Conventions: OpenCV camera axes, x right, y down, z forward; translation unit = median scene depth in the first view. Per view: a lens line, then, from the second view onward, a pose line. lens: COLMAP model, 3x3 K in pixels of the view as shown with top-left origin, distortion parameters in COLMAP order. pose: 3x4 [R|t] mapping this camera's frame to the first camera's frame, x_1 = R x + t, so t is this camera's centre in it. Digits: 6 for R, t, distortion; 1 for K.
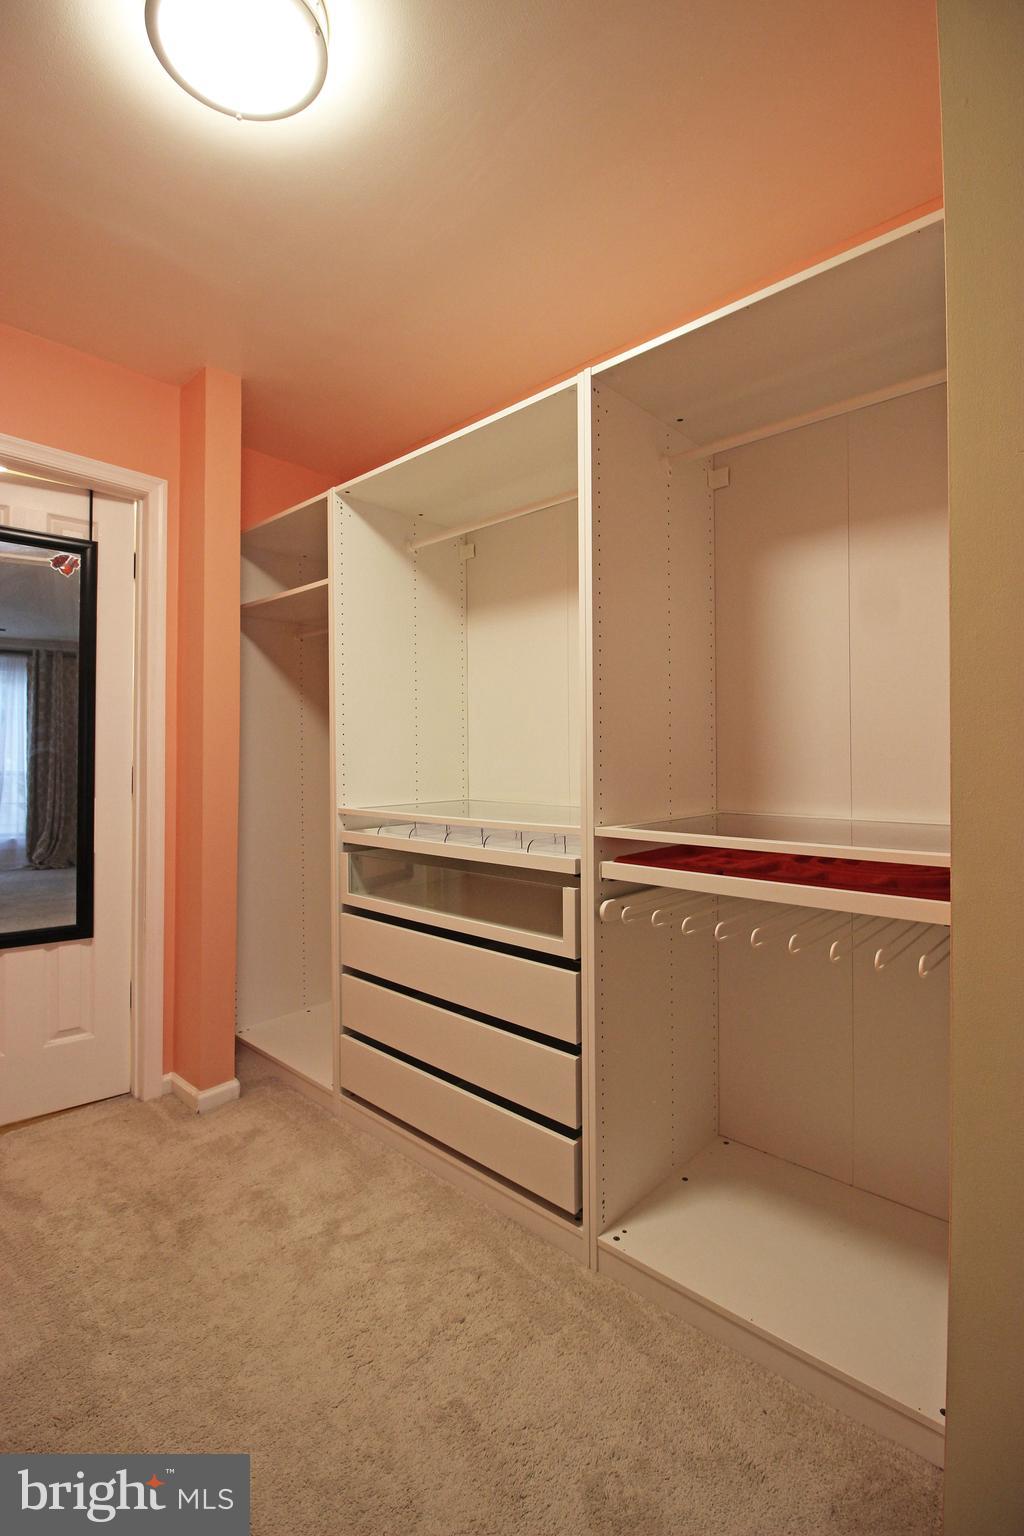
lens RADIAL K [[713.6, 0, 509.0], [0, 713.6, 763.9], [0, 0, 1]] dist [-0.014213, -0.002872]
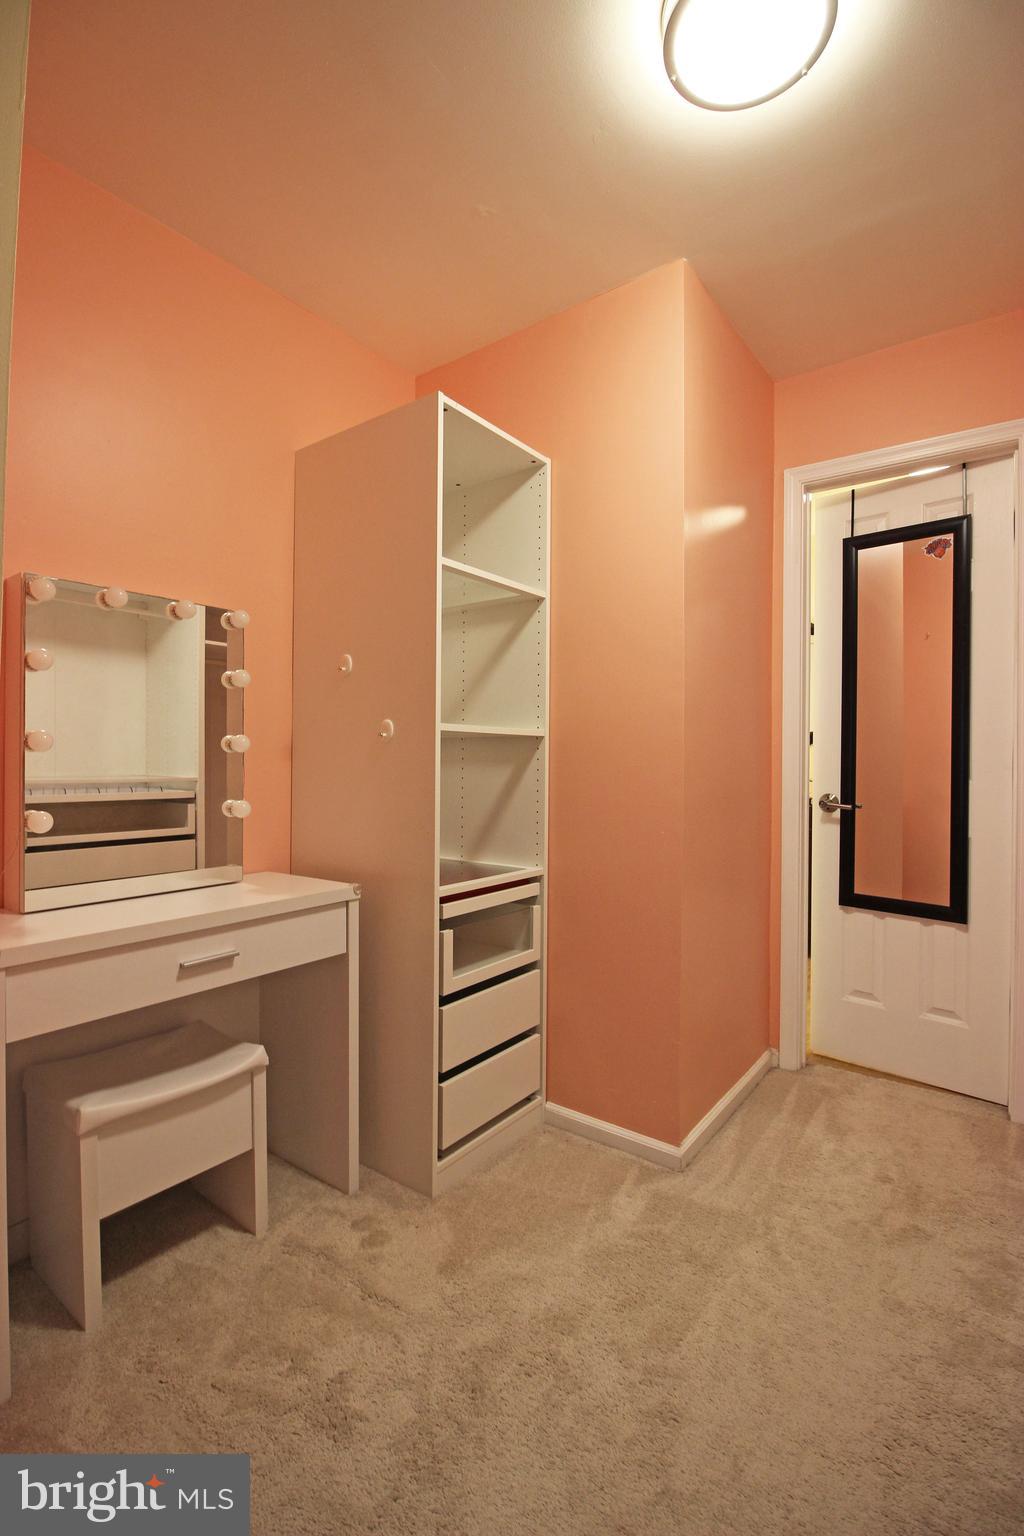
lens RADIAL K [[713.6, 0, 505.7], [0, 713.6, 761.3], [0, 0, 1]] dist [-0.014213, -0.002872]
pose [[0.114295, 0.004551, -0.993436, 0.356444], [-0.013036, 0.999910, 0.003081, 0.033119], [0.993361, 0.012599, 0.114344, 0.311959]]
